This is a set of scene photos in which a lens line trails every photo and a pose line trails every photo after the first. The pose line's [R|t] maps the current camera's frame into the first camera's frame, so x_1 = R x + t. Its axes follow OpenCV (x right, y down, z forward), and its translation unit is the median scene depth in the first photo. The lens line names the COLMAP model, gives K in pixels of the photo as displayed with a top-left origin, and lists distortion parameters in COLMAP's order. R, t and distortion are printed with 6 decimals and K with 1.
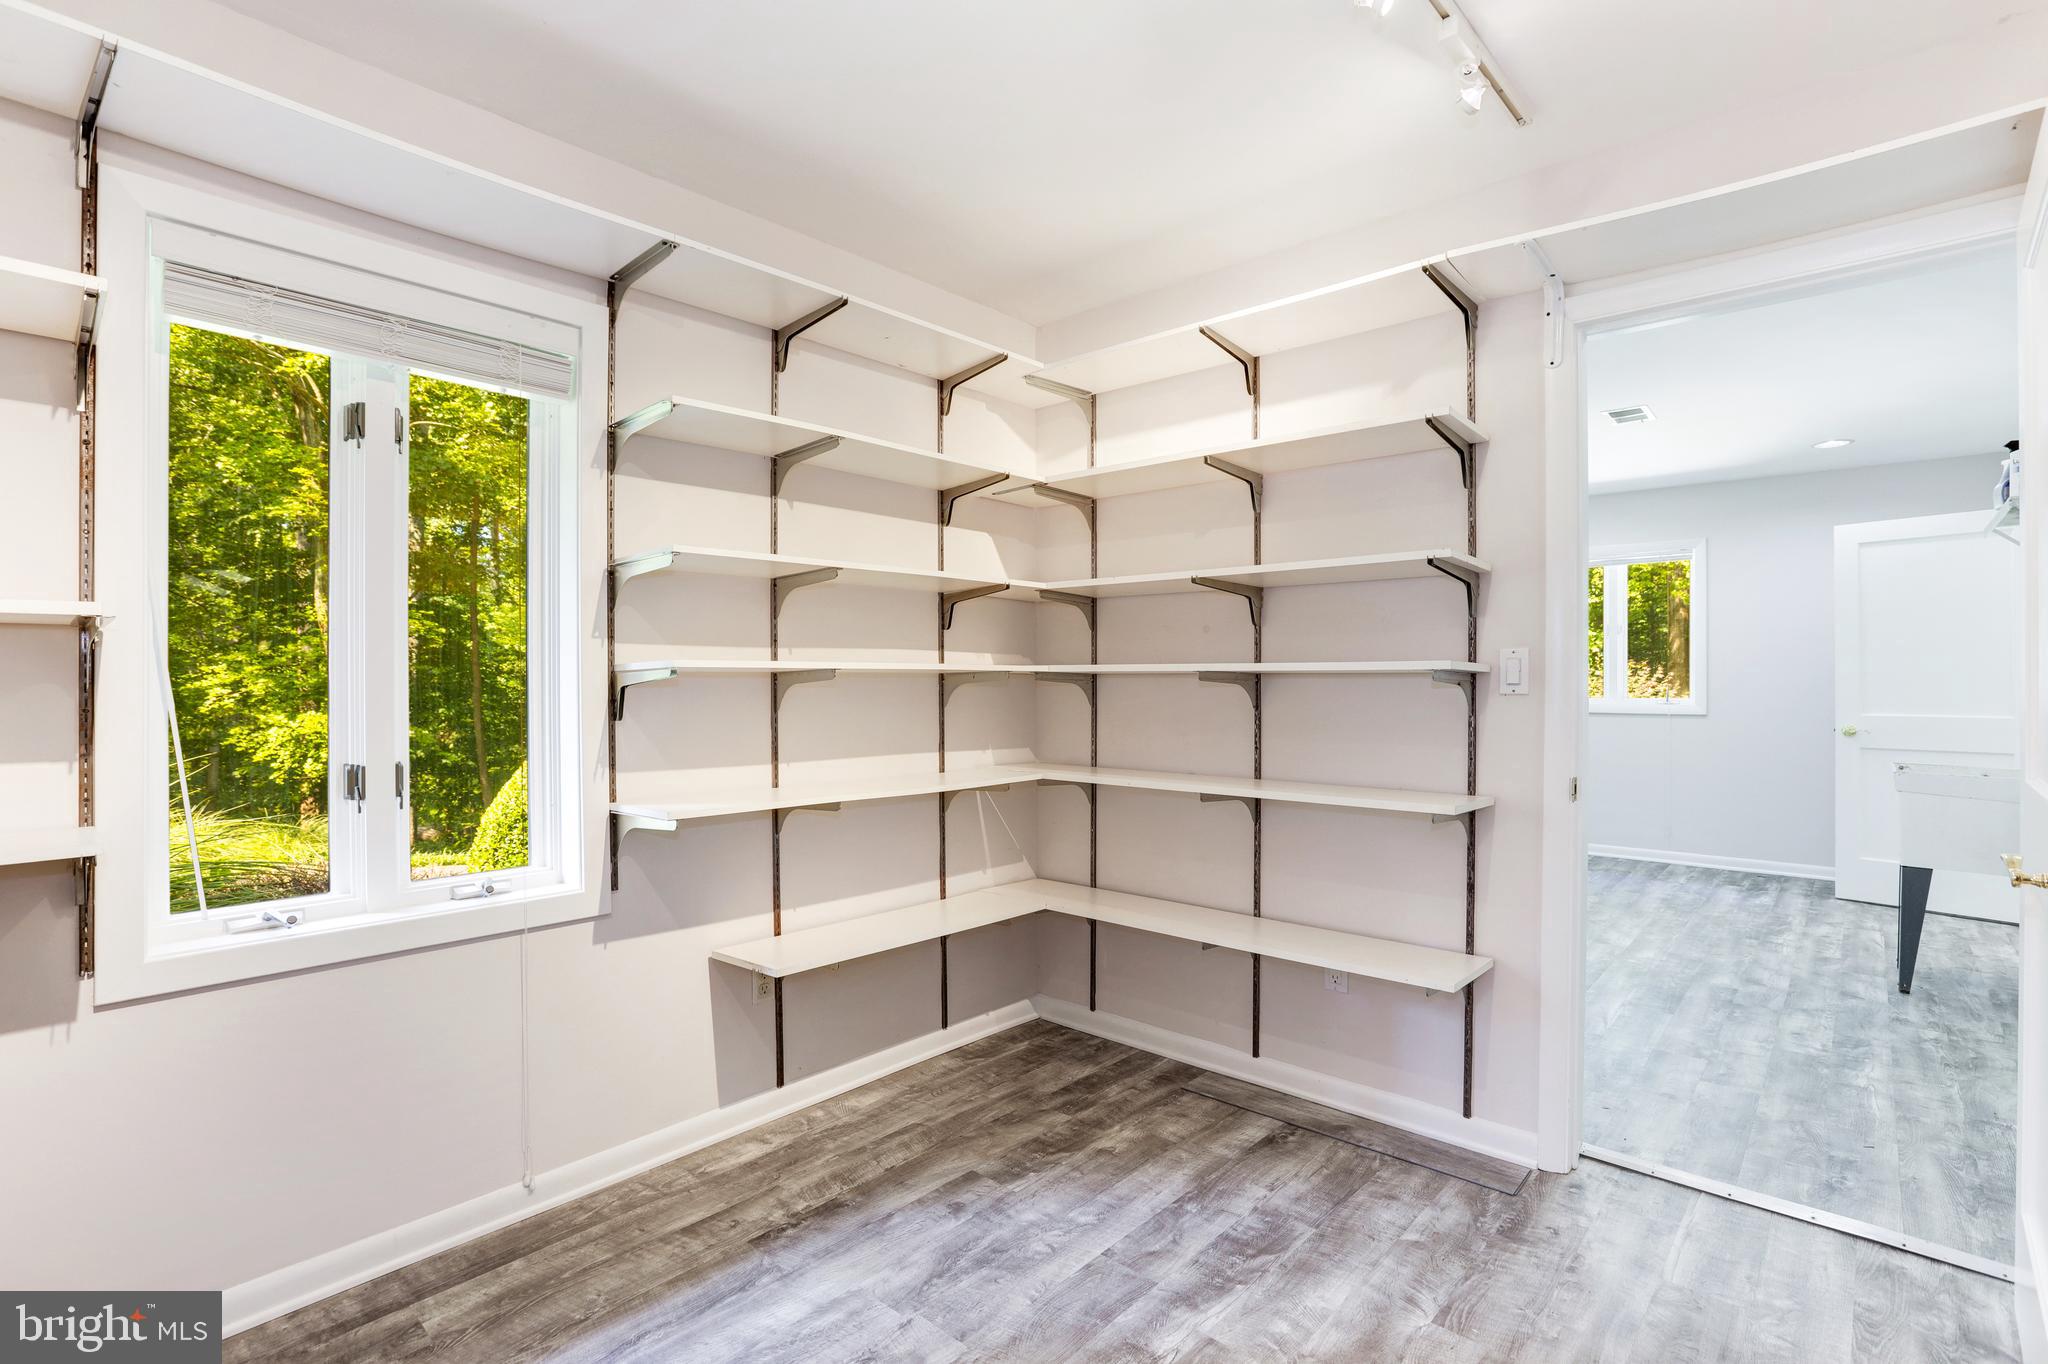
lens RADIAL K [[971.4, 0, 1030.0], [0, 971.4, 680.9], [0, 0, 1]] dist [-0.002210, 0.000114]
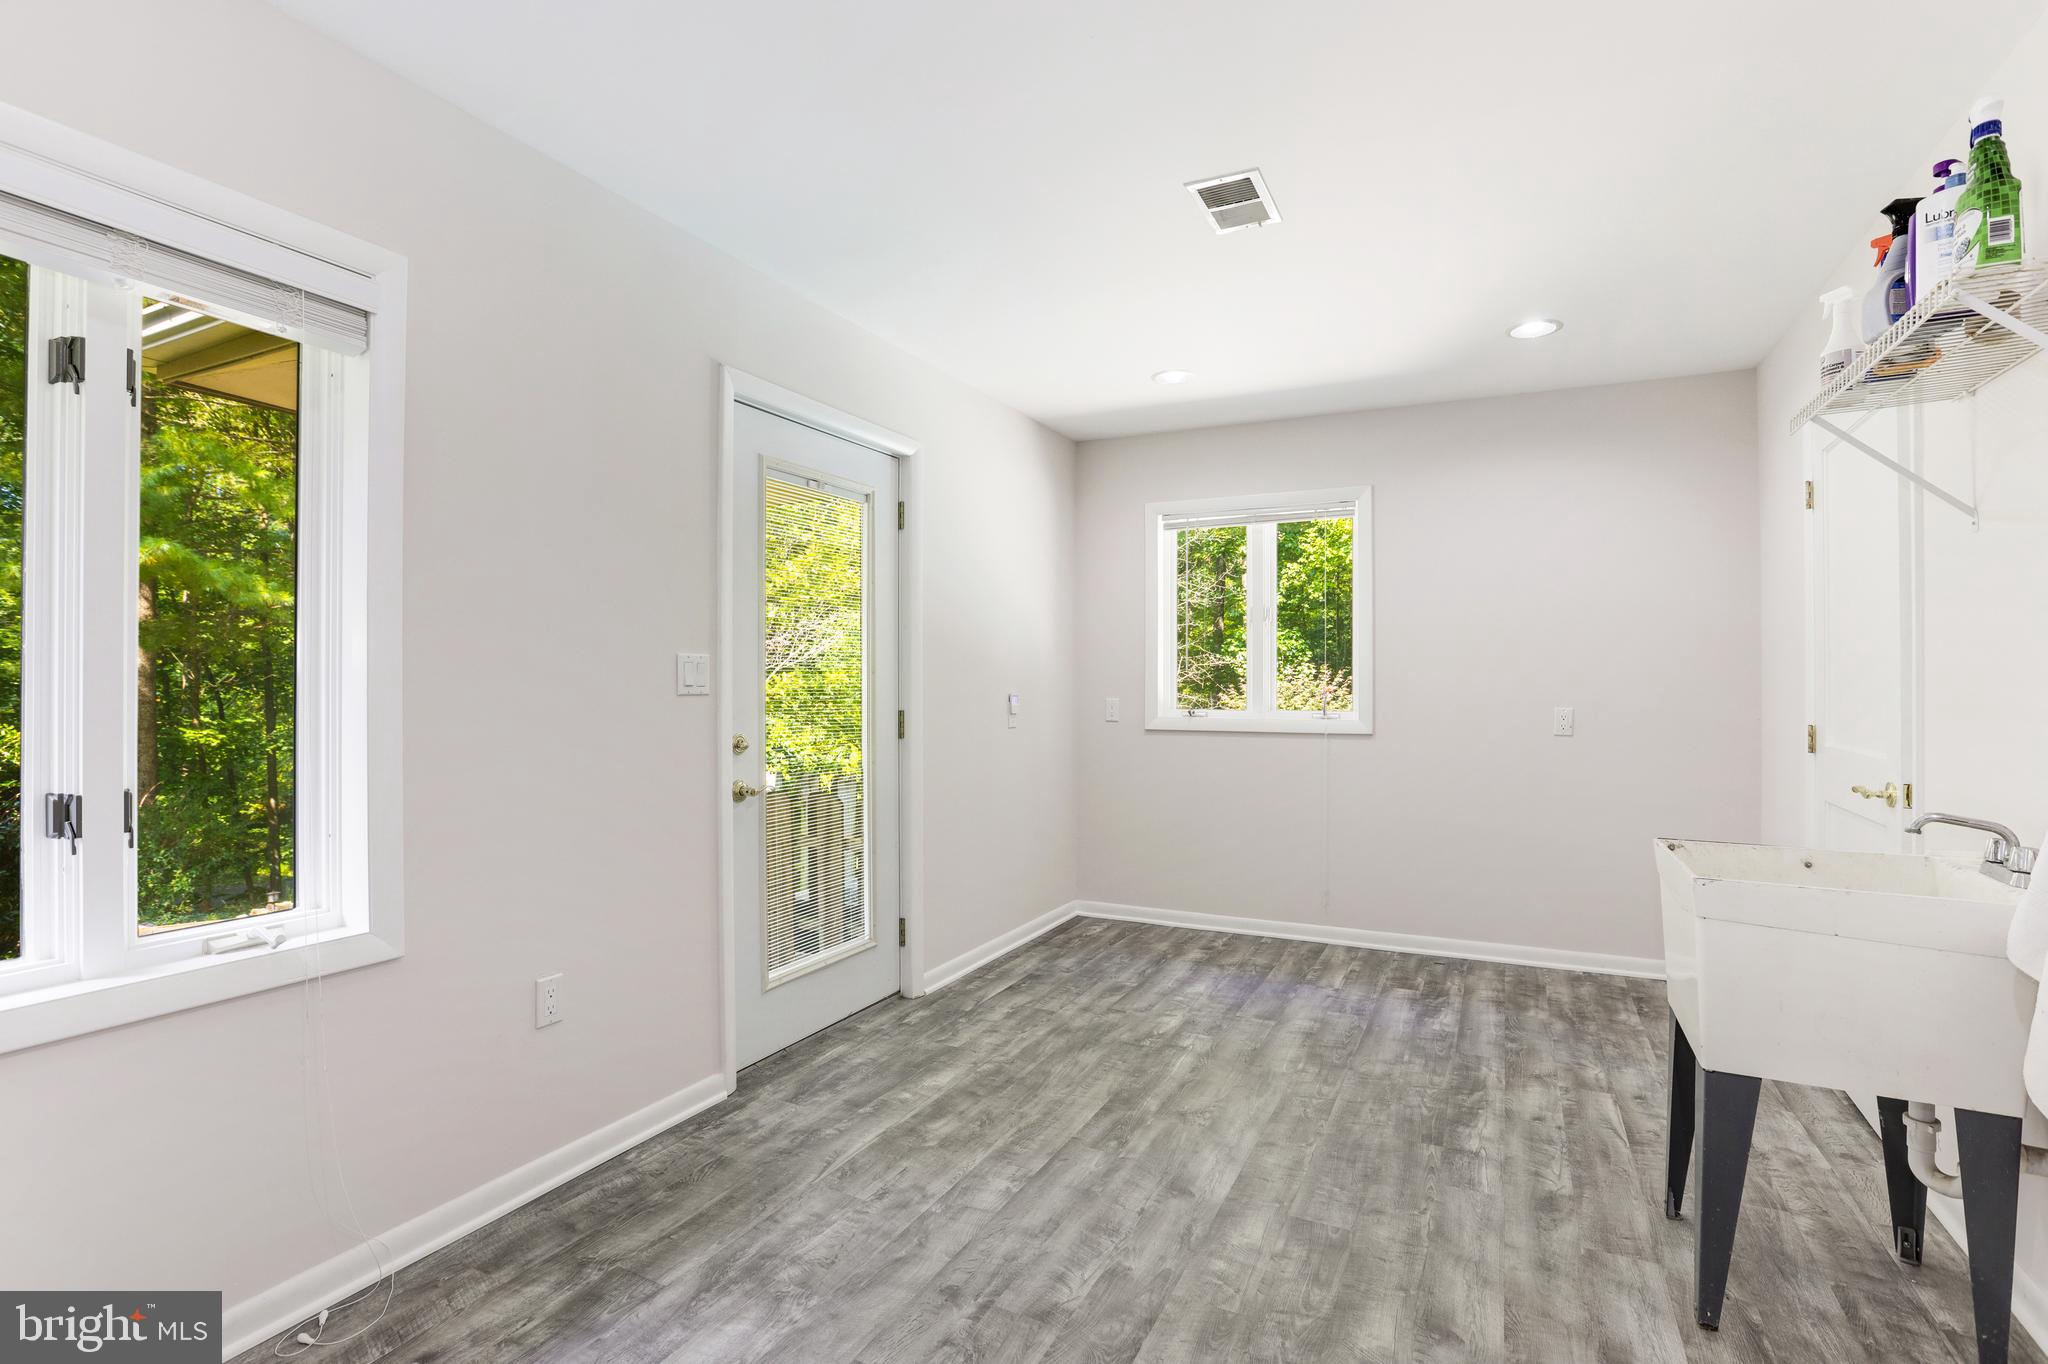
lens RADIAL K [[971.4, 0, 1020.7], [0, 971.4, 679.9], [0, 0, 1]] dist [-0.002210, 0.000114]
pose [[0.969099, 0.002788, 0.246656, 0.278002], [-0.001705, 0.999988, -0.004605, -0.001128], [-0.246665, 0.004042, 0.969092, 0.381510]]
